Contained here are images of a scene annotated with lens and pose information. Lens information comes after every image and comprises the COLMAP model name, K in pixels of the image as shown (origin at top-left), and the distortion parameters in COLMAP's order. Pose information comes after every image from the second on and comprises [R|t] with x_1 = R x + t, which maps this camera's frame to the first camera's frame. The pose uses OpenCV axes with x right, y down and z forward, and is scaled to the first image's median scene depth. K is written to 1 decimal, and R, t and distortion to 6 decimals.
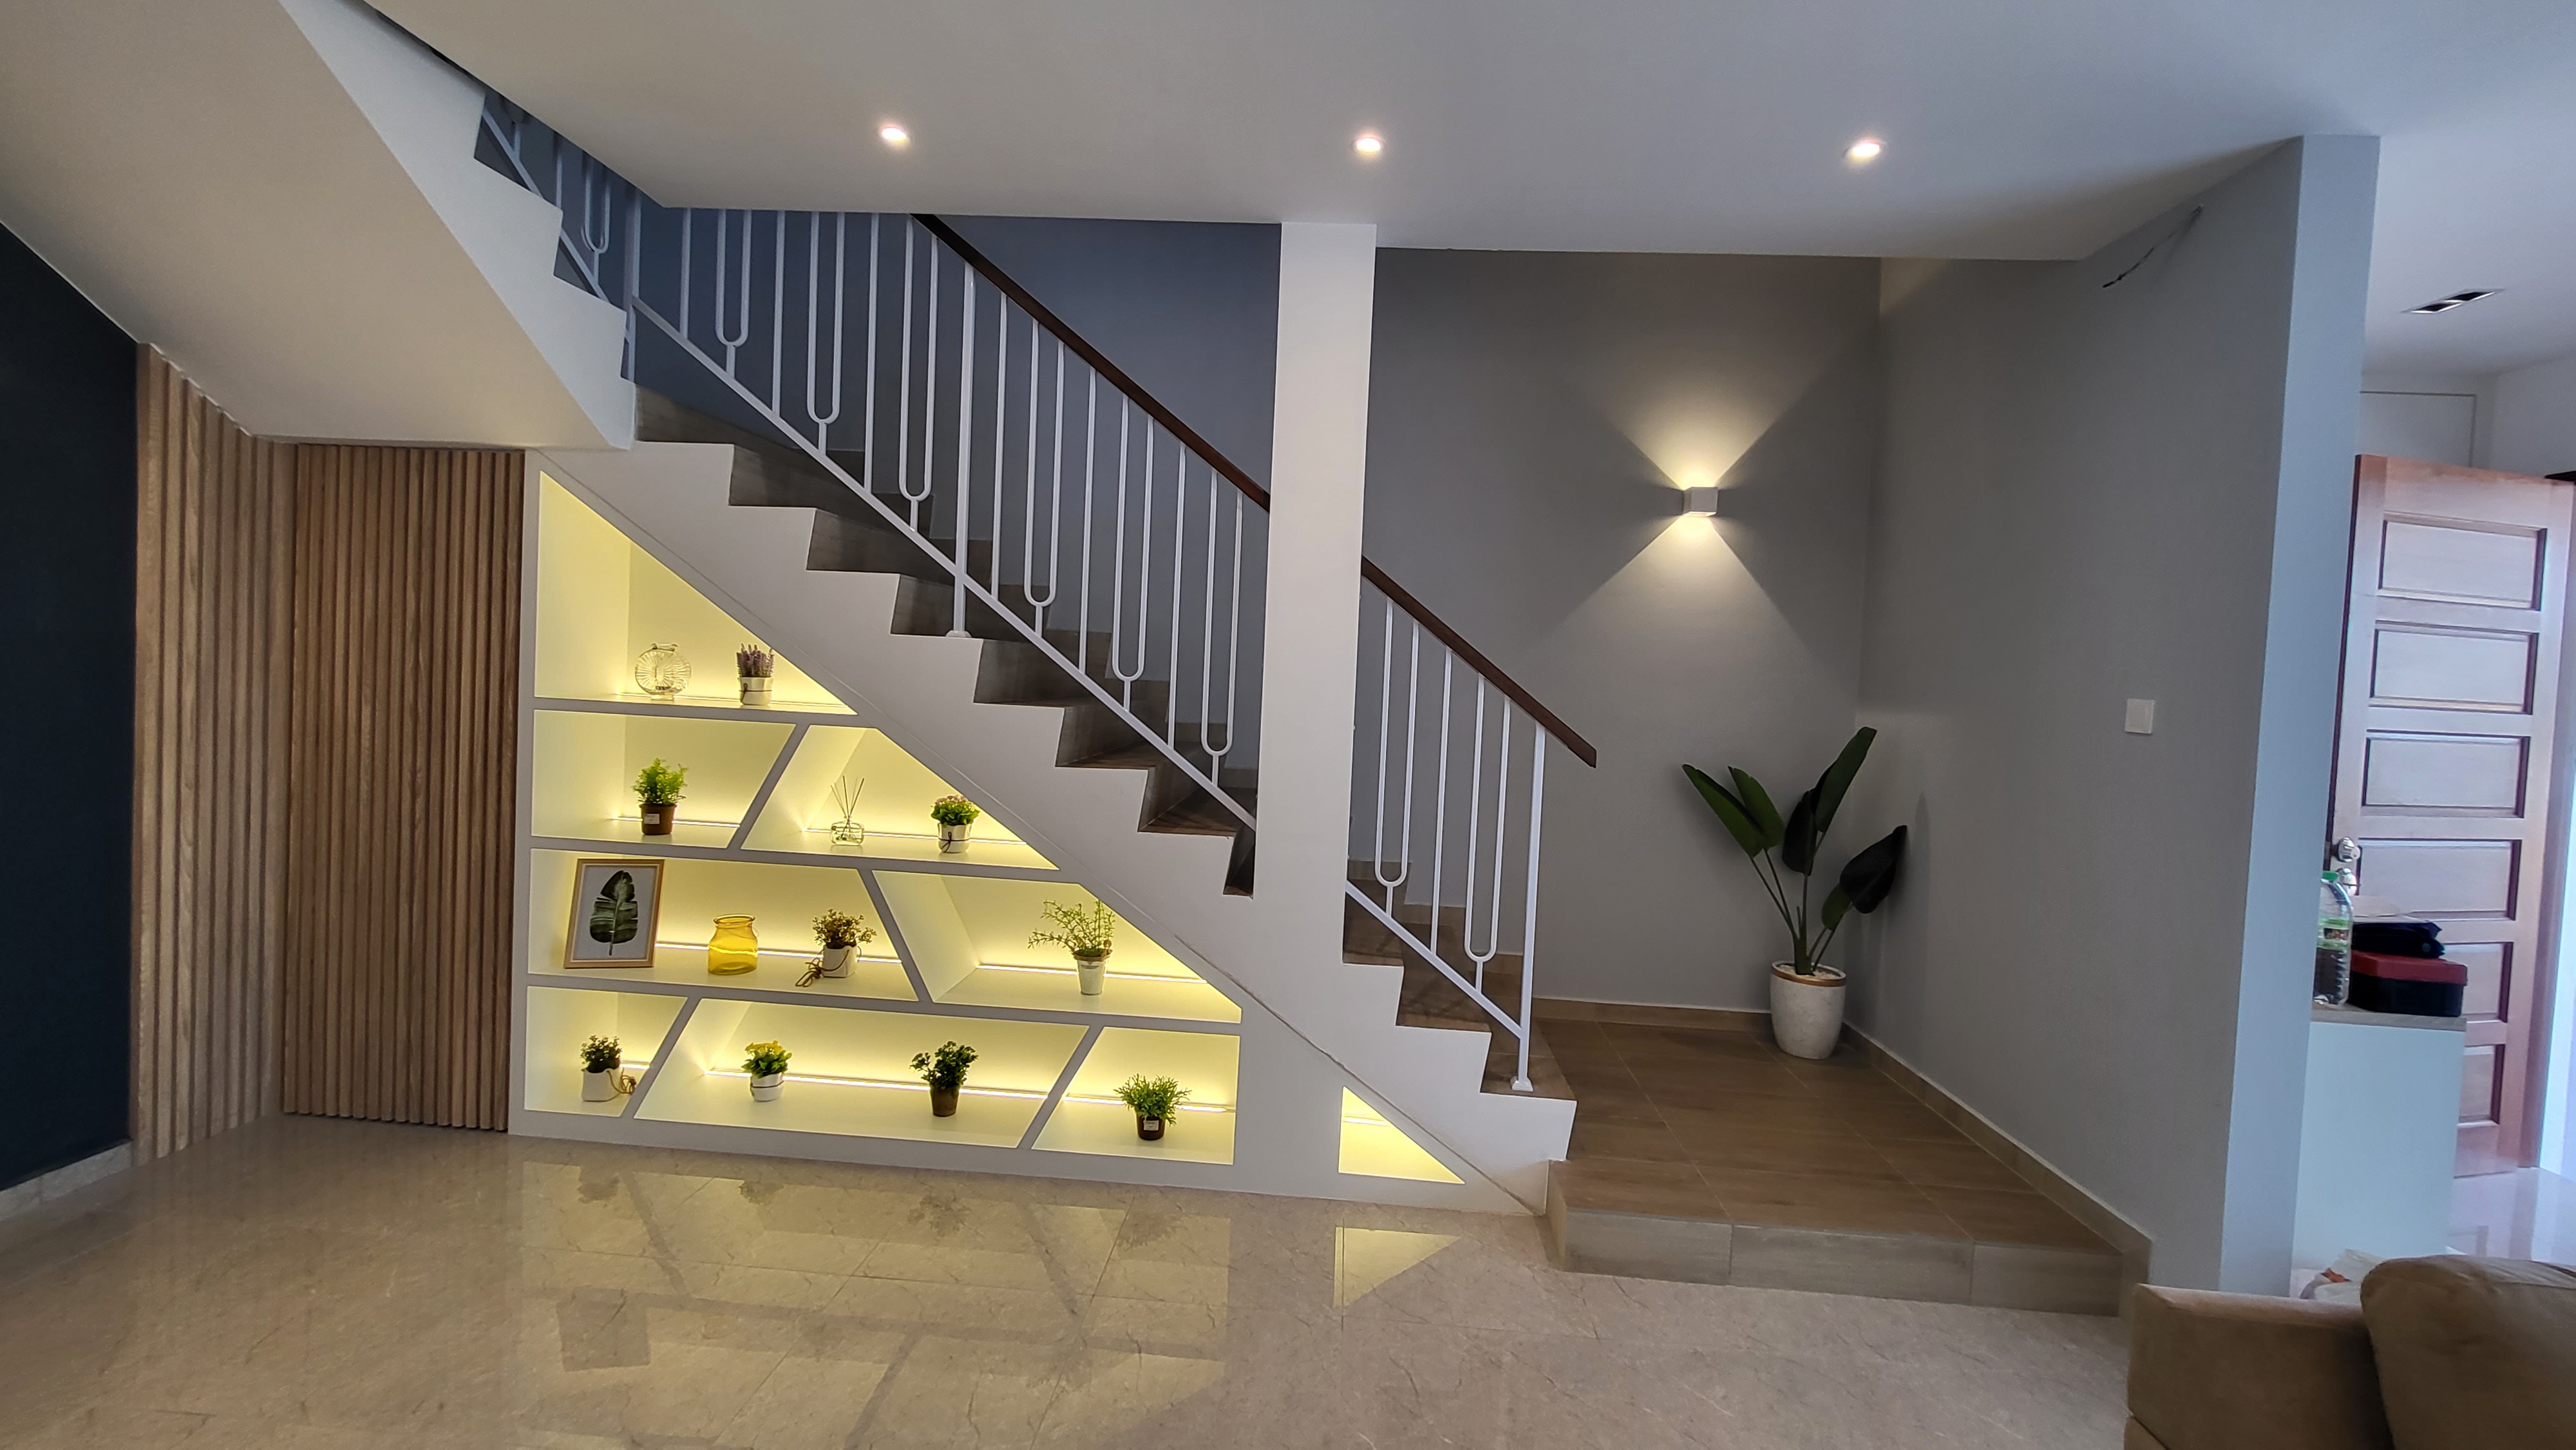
lens RADIAL K [[1015.9, 0, 1275.4], [0, 1015.9, 701.7], [0, 0, 1]] dist [-0.001808, -0.000321]
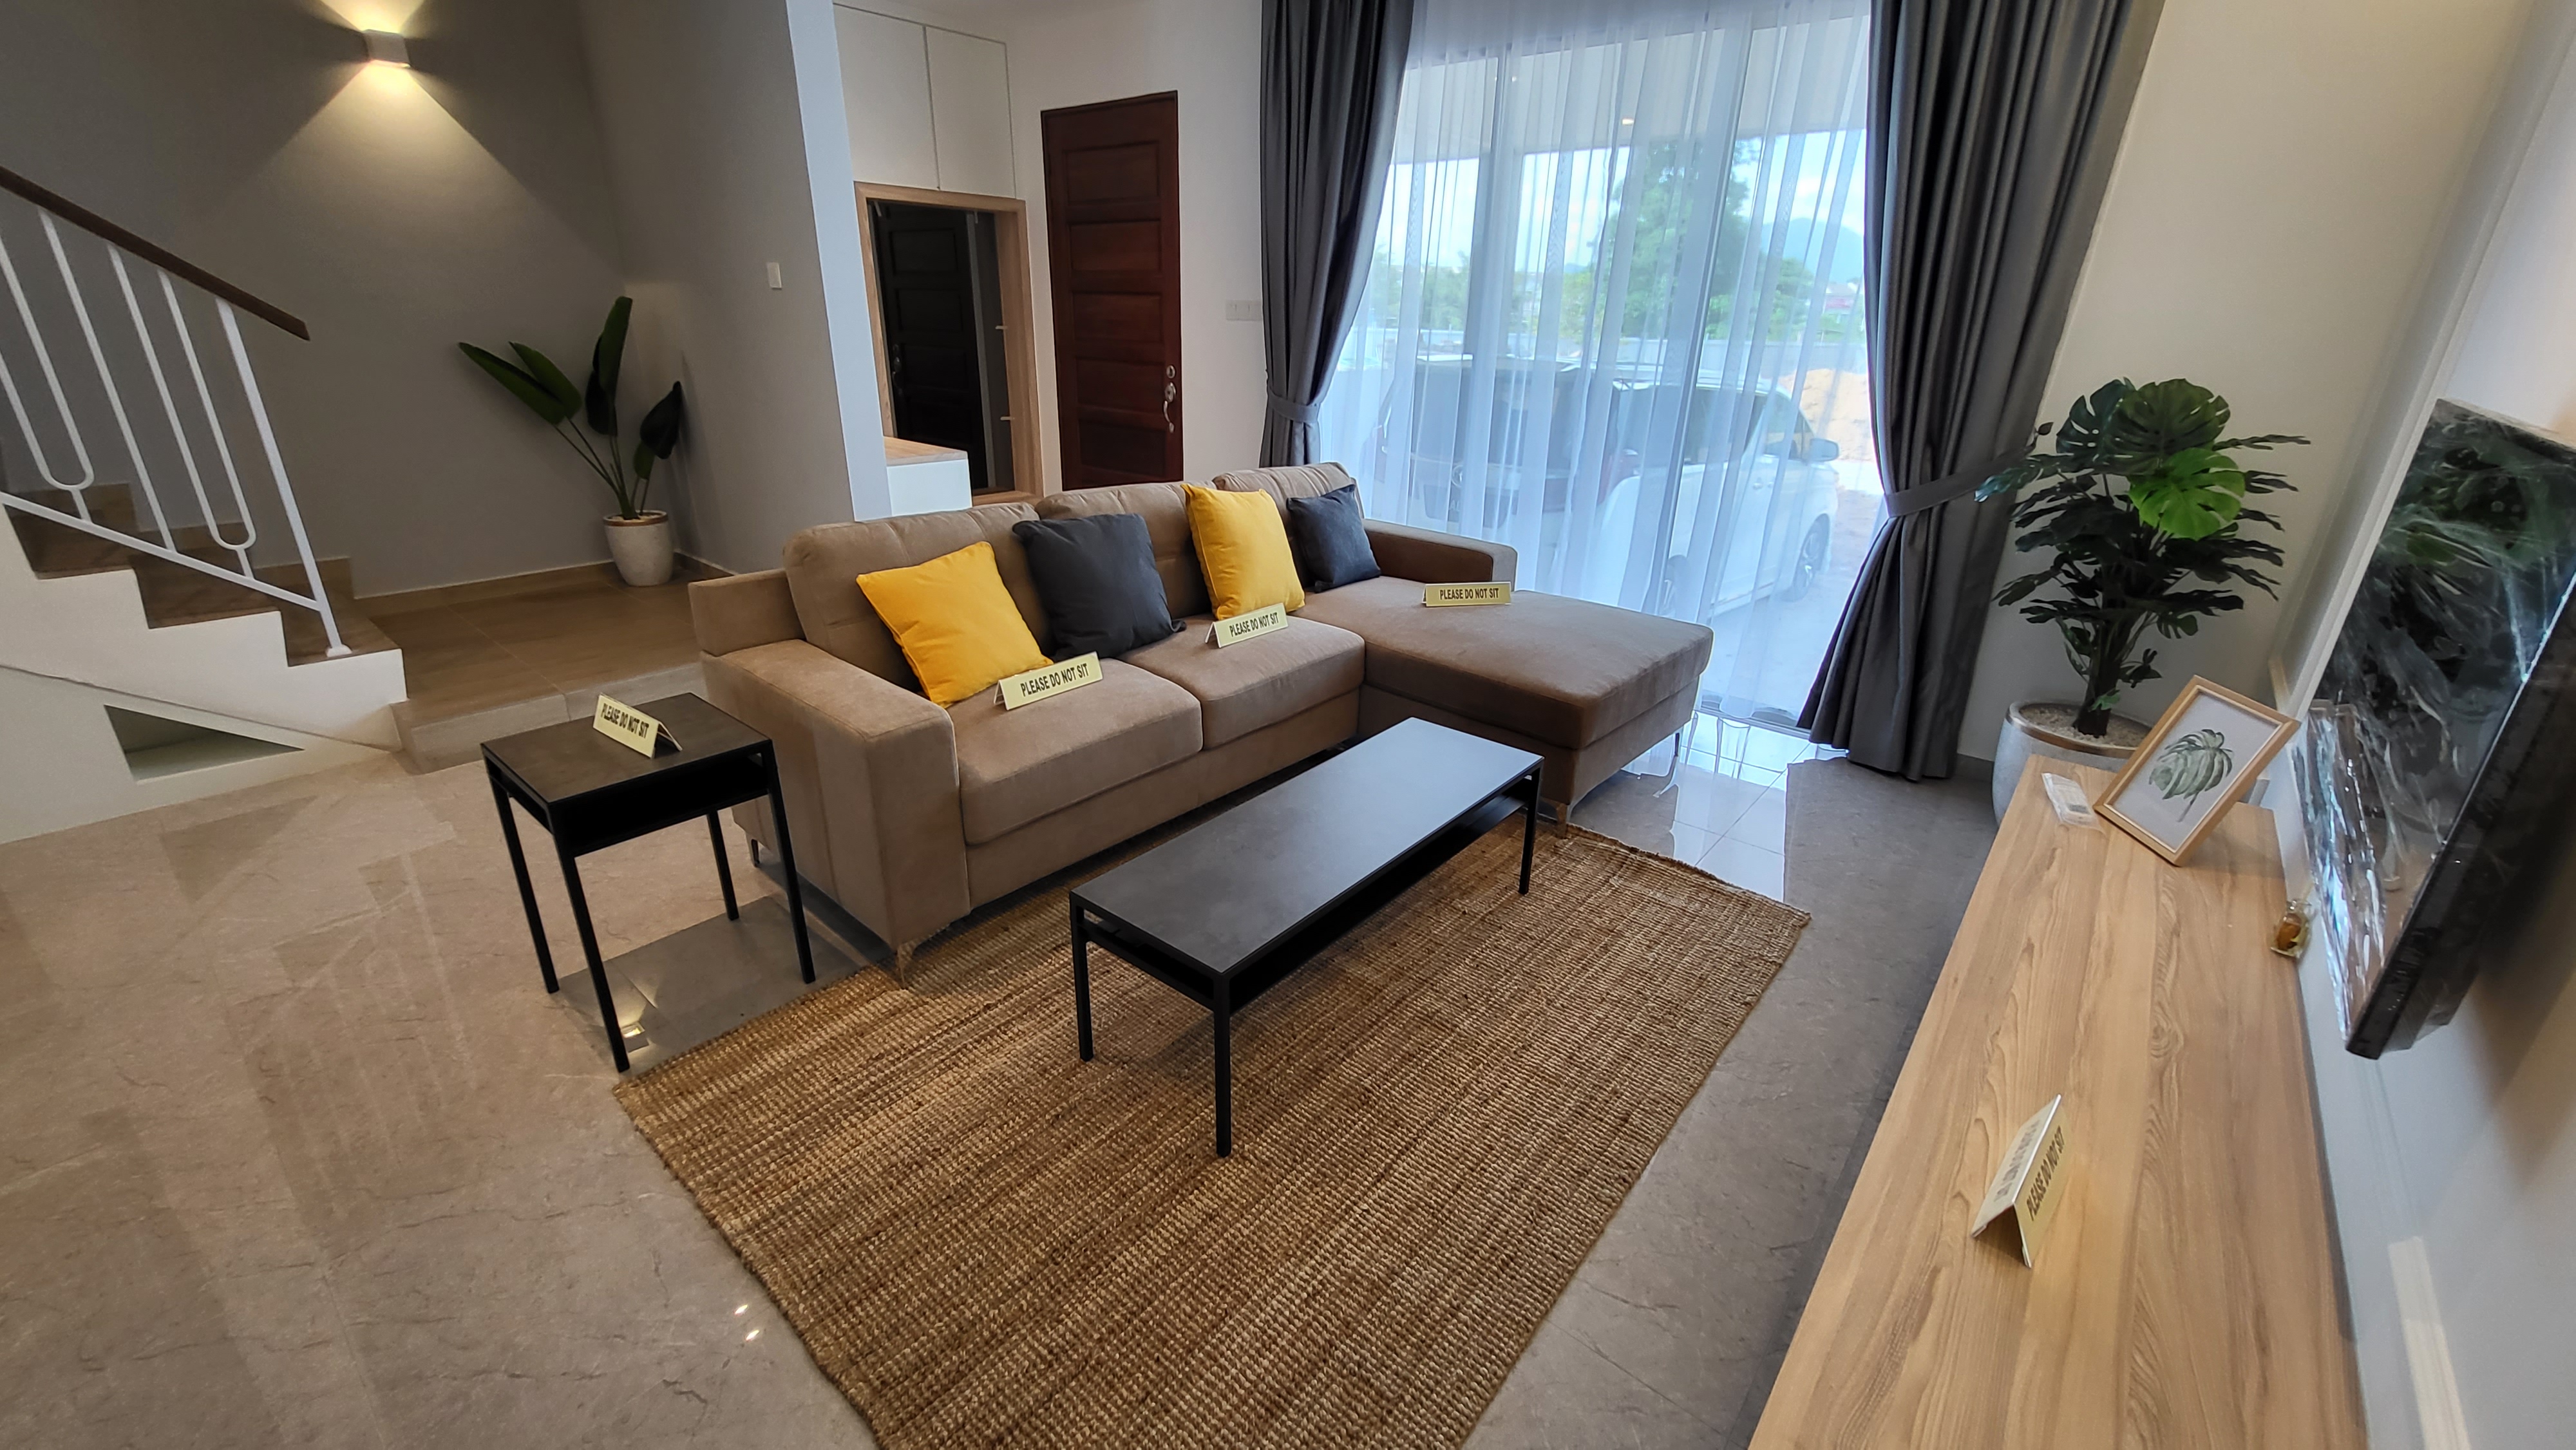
lens RADIAL K [[1023.6, 0, 1293.1], [0, 1023.6, 709.4], [0, 0, 1]] dist [-0.000107, -0.000014]
pose [[0.590795, -0.325539, 0.738232, 0.014663], [0.029287, 0.923037, 0.383595, 0.039970], [-0.806290, -0.205005, 0.554859, -0.447659]]
